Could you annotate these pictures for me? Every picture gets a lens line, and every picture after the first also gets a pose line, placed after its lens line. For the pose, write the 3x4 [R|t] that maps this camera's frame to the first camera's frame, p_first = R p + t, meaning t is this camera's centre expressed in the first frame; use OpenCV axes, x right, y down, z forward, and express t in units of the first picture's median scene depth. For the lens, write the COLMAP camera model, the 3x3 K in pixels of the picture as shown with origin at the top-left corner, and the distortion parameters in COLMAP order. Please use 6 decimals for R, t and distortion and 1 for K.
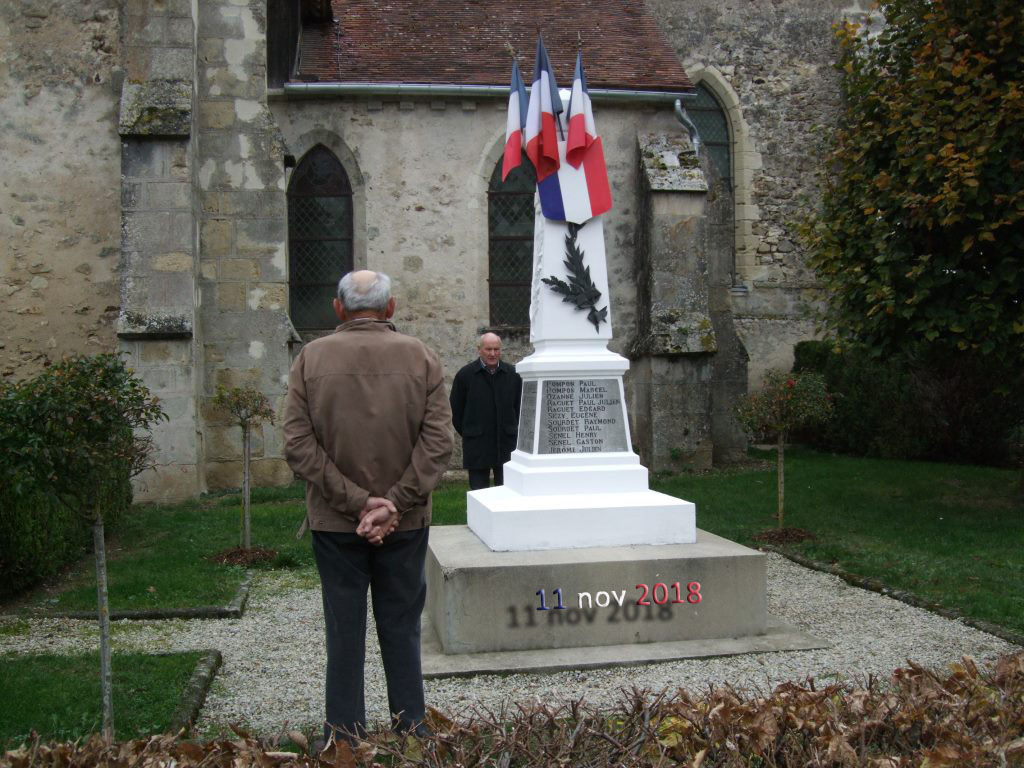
lens RADIAL K [[1131.0, 0, 512.0], [0, 1131.0, 384.0], [0, 0, 1]] dist [-0.159452, 0.384239]
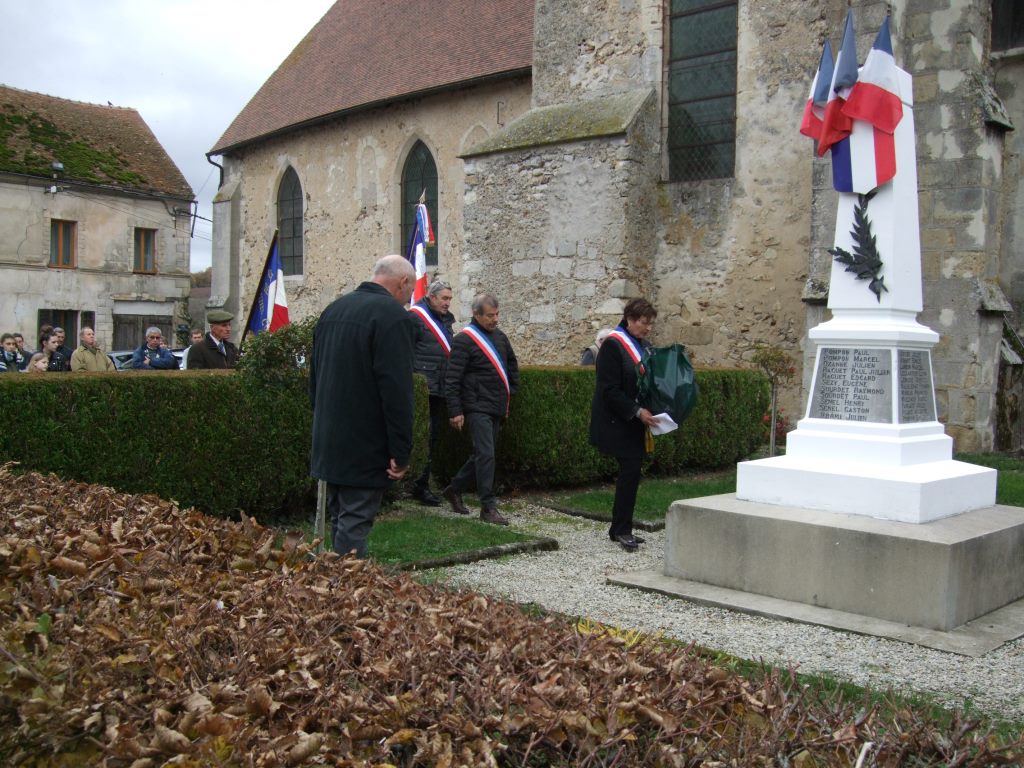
lens RADIAL K [[1131.0, 0, 512.0], [0, 1131.0, 384.0], [0, 0, 1]] dist [-0.159452, 0.384239]
pose [[0.600731, 0.074373, -0.795984, 0.358360], [-0.050444, 0.997206, 0.055104, -0.006301], [0.797858, 0.007050, 0.602804, 0.079020]]
